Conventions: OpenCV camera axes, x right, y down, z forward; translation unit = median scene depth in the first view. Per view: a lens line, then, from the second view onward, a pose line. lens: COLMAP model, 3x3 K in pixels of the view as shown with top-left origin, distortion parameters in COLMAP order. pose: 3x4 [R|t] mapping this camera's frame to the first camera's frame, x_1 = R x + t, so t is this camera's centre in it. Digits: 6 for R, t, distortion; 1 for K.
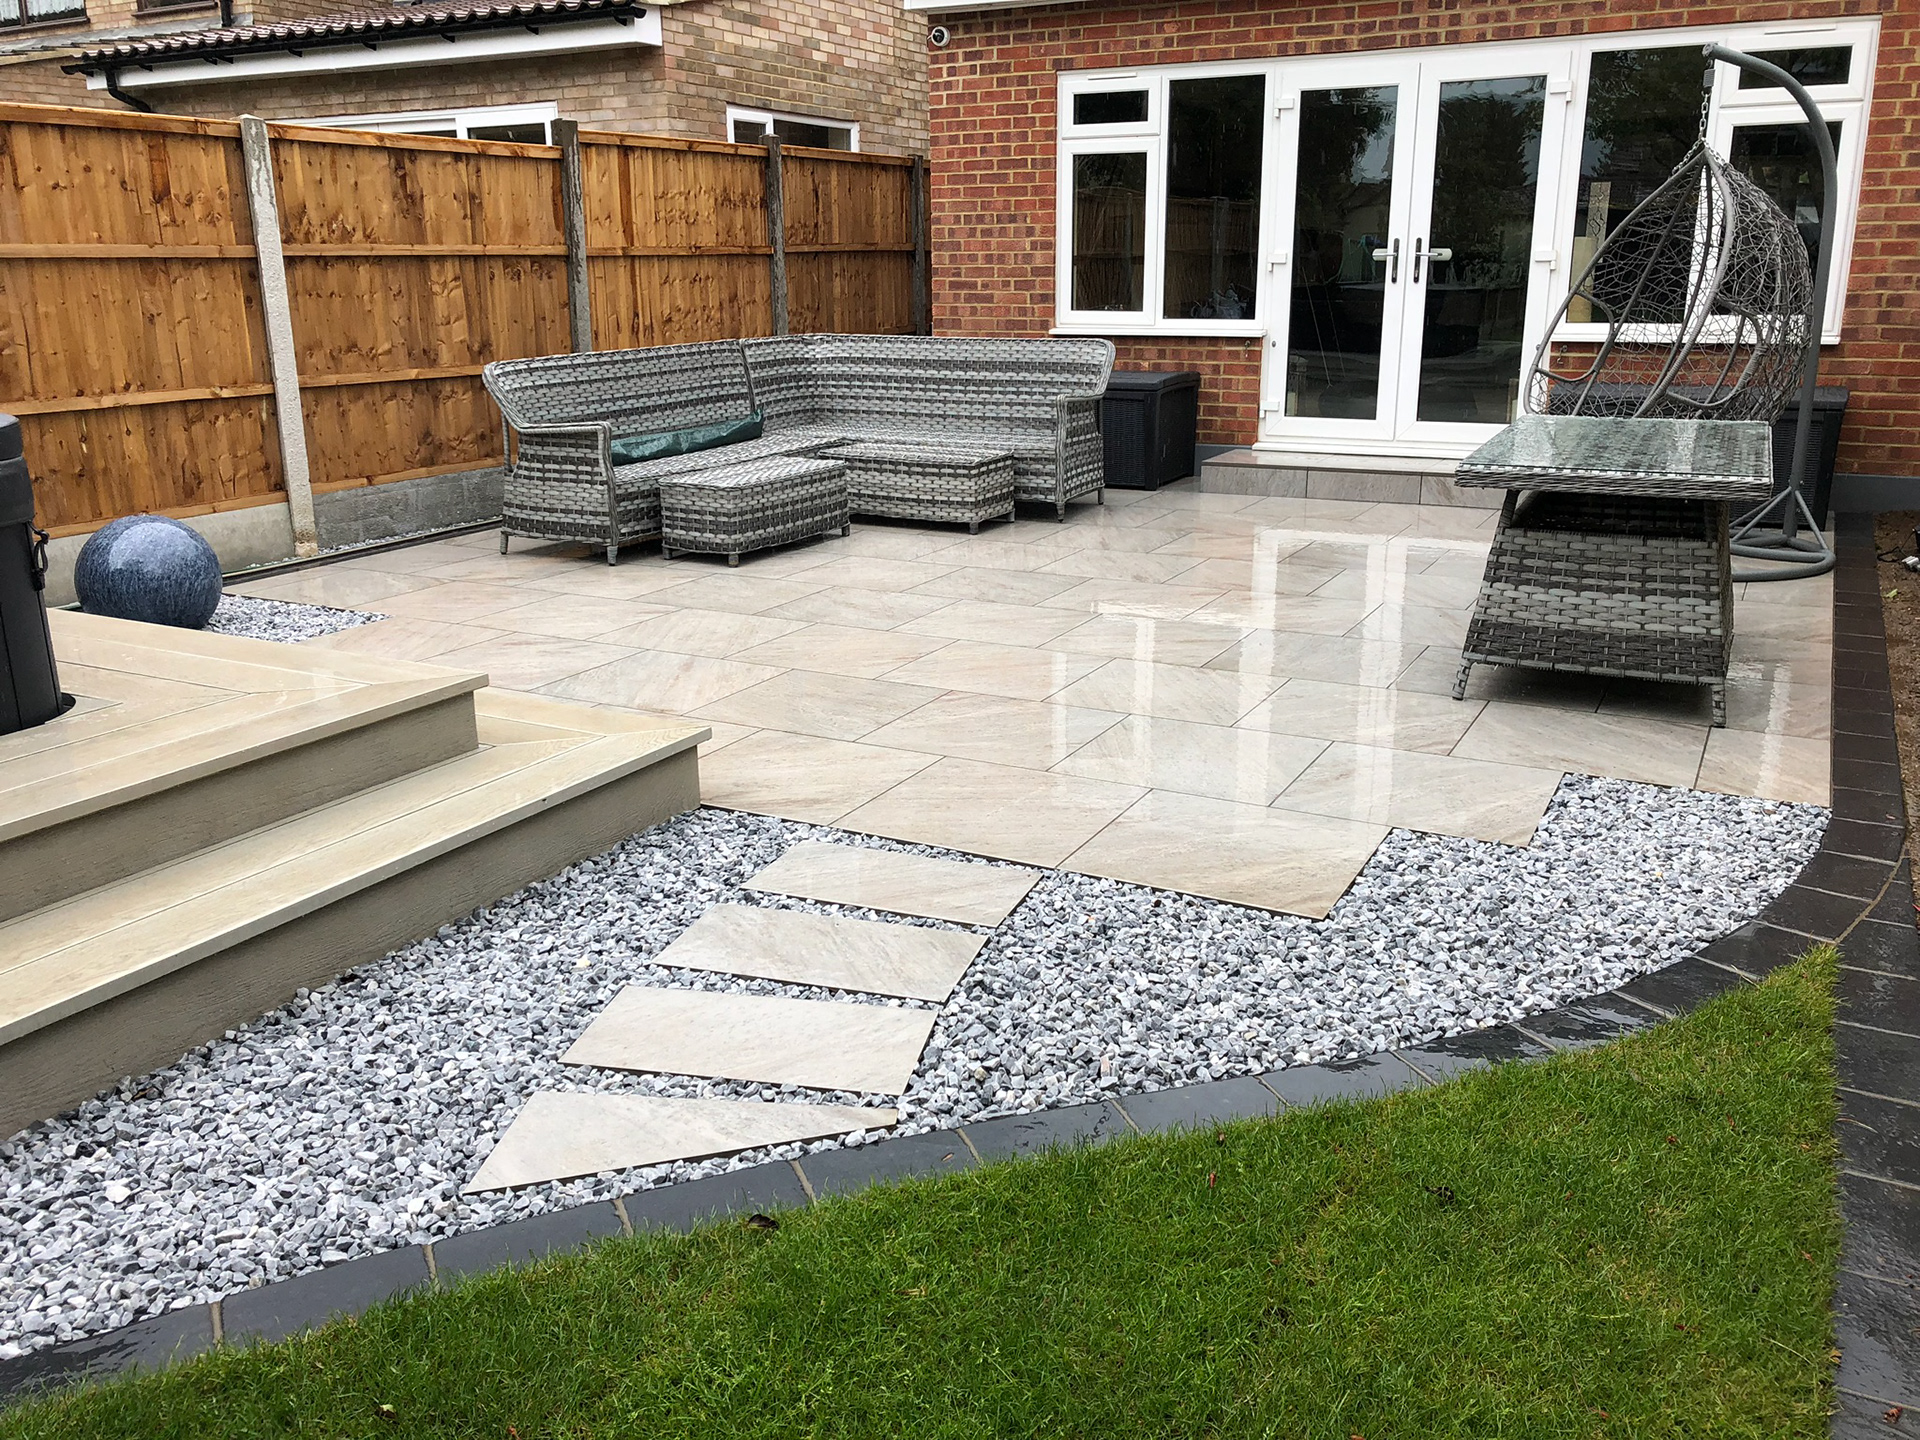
lens RADIAL K [[1564.4, 0, 961.4], [0, 1564.4, 702.5], [0, 0, 1]] dist [0.023678, -0.012296]
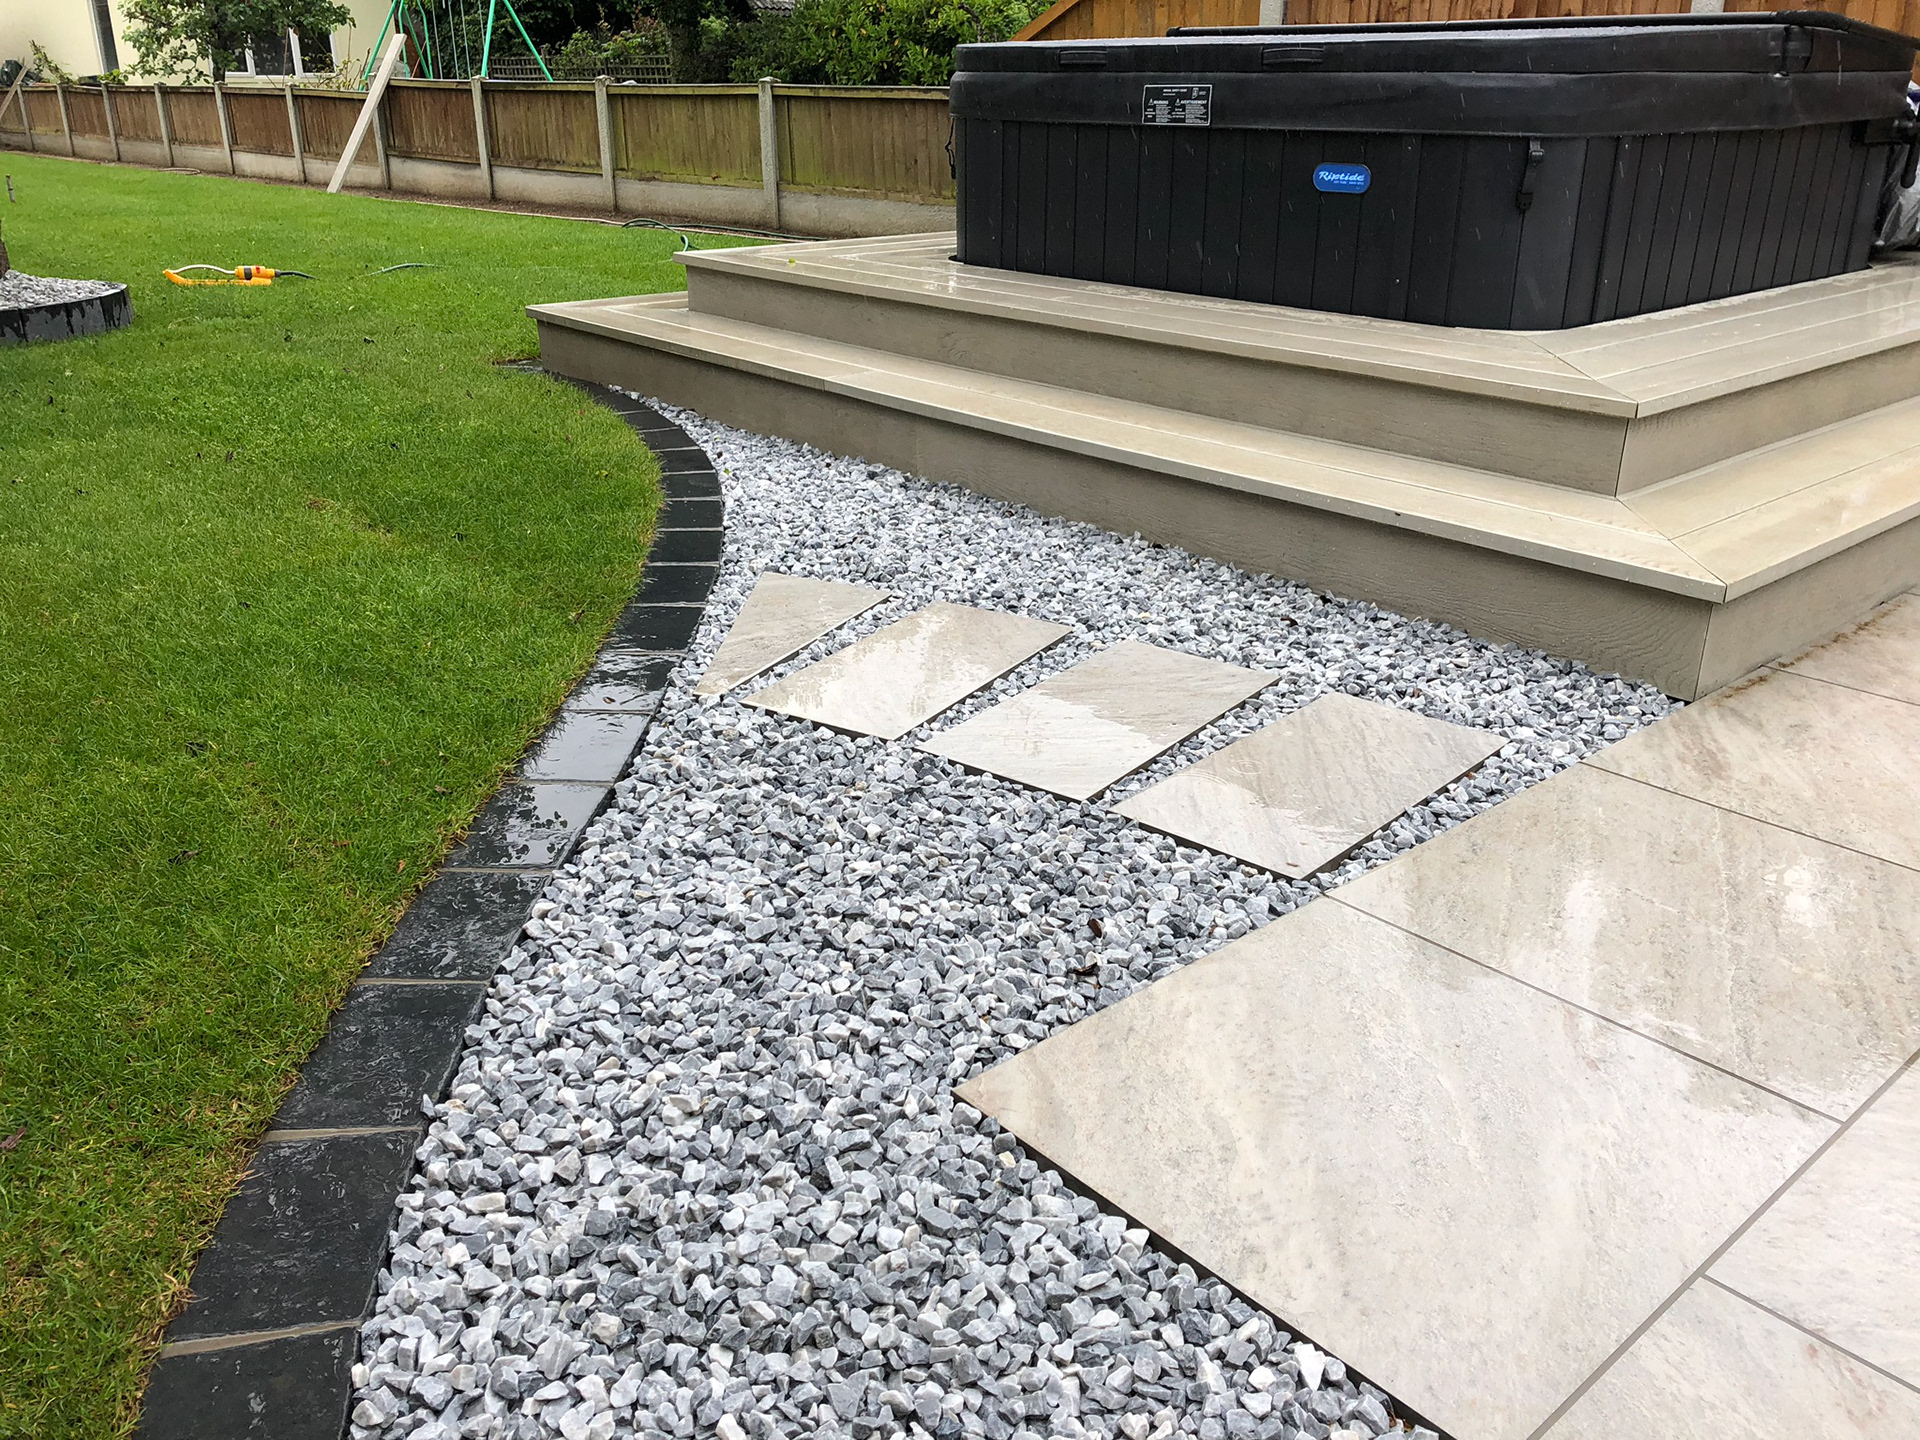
lens RADIAL K [[1568.1, 0, 961.1], [0, 1568.1, 700.3], [0, 0, 1]] dist [0.032642, -0.026014]
pose [[-0.352145, 0.355091, -0.865970, 0.277844], [-0.254217, 0.854164, 0.453627, -0.083771], [0.900759, 0.379887, -0.210520, 0.486548]]
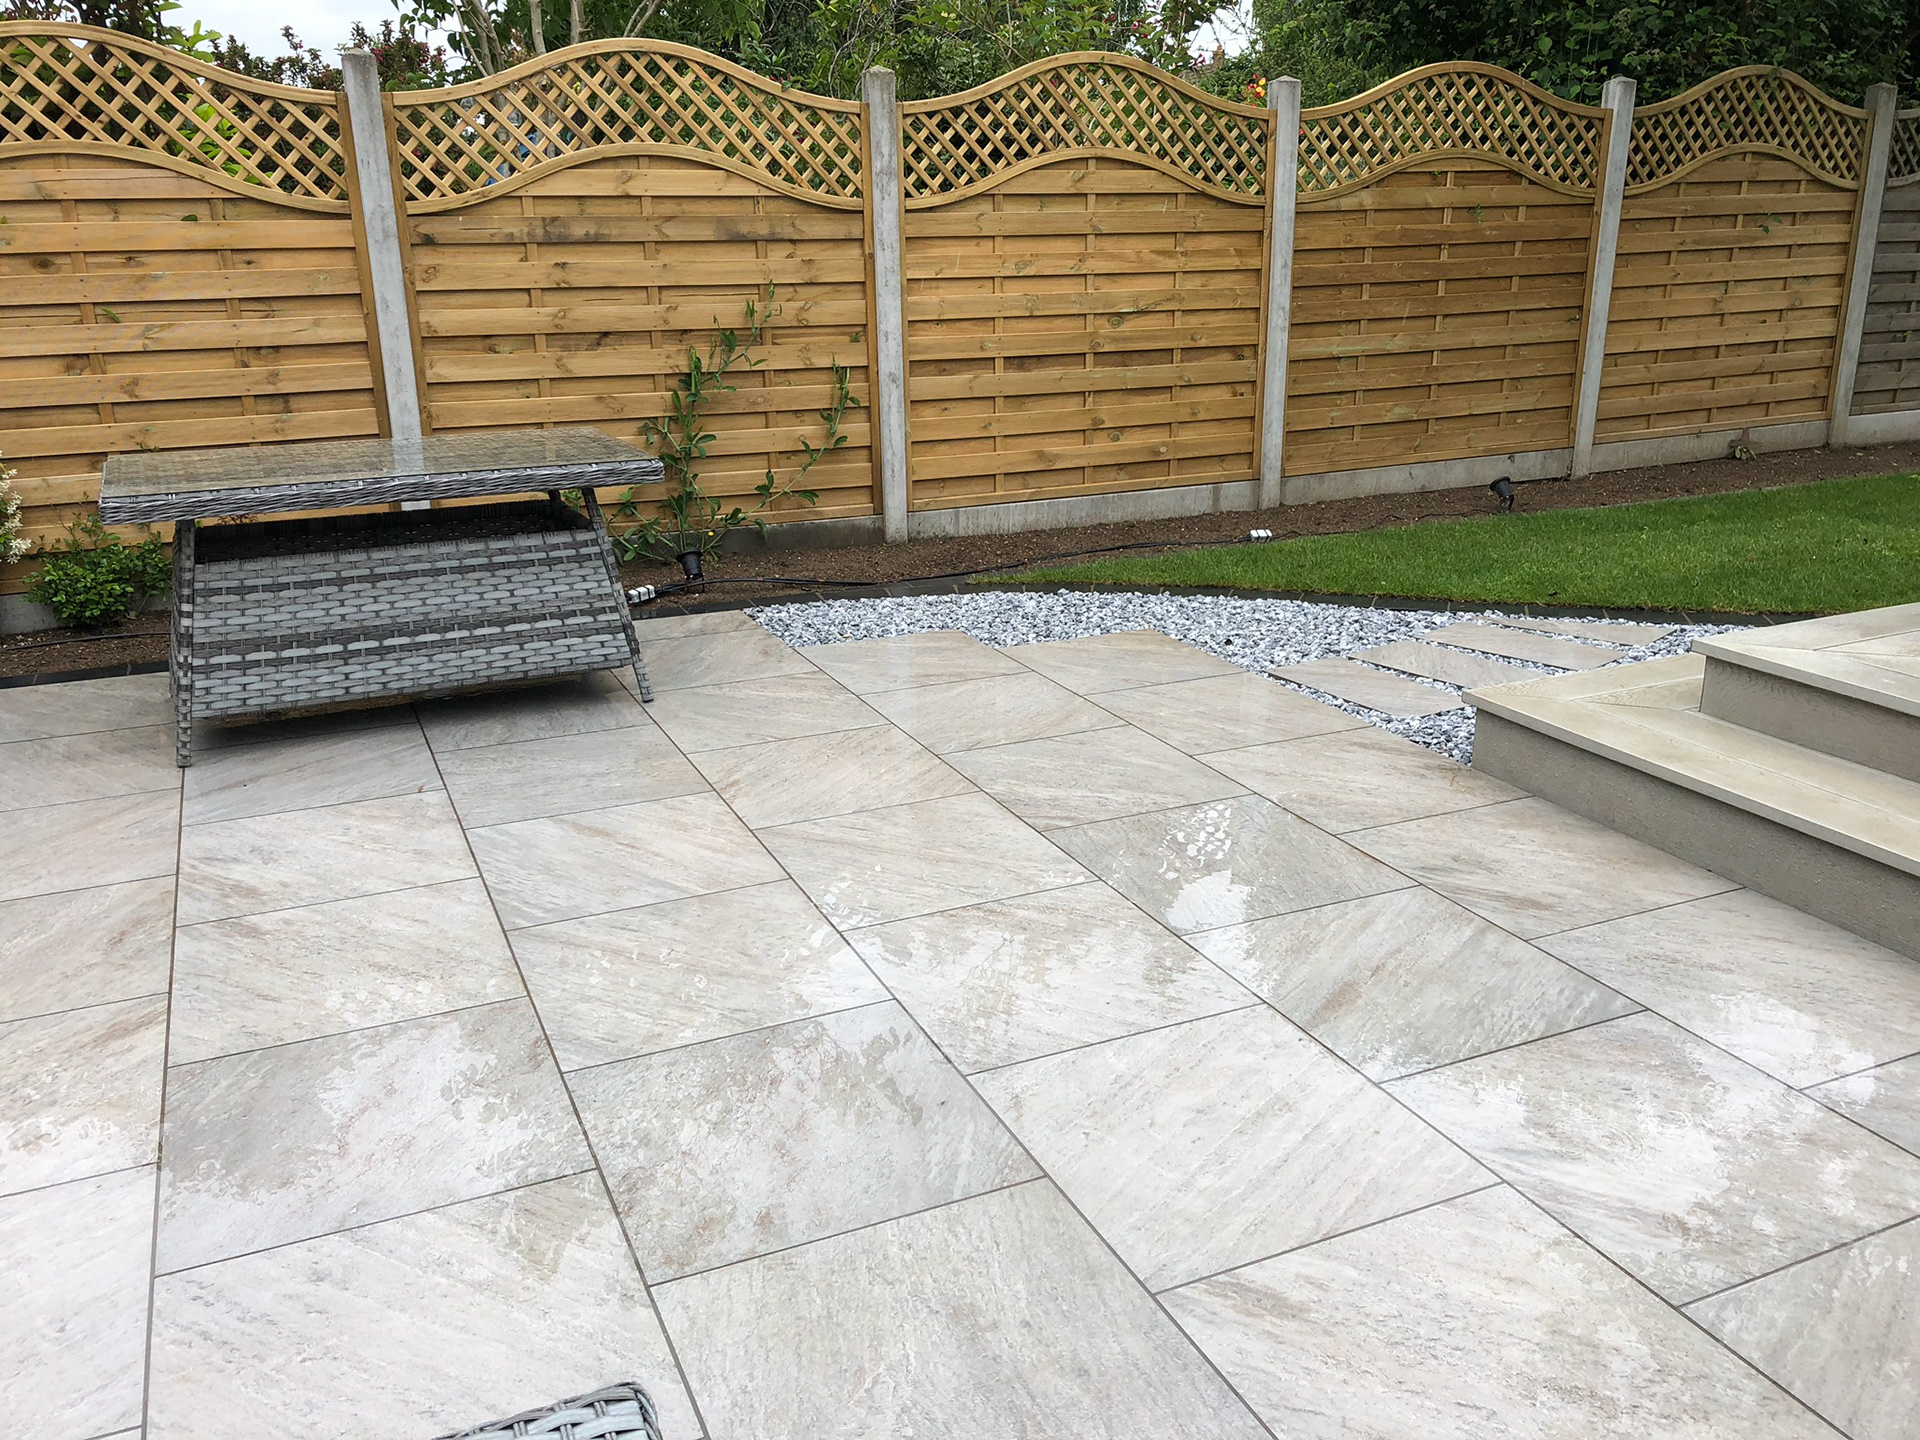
lens RADIAL K [[1564.4, 0, 961.4], [0, 1564.4, 702.5], [0, 0, 1]] dist [0.023678, -0.012296]
pose [[-0.790624, -0.162569, 0.590326, -0.282533], [0.188166, 0.852947, 0.486904, -0.300382], [-0.582672, 0.496037, -0.643770, 1.032350]]
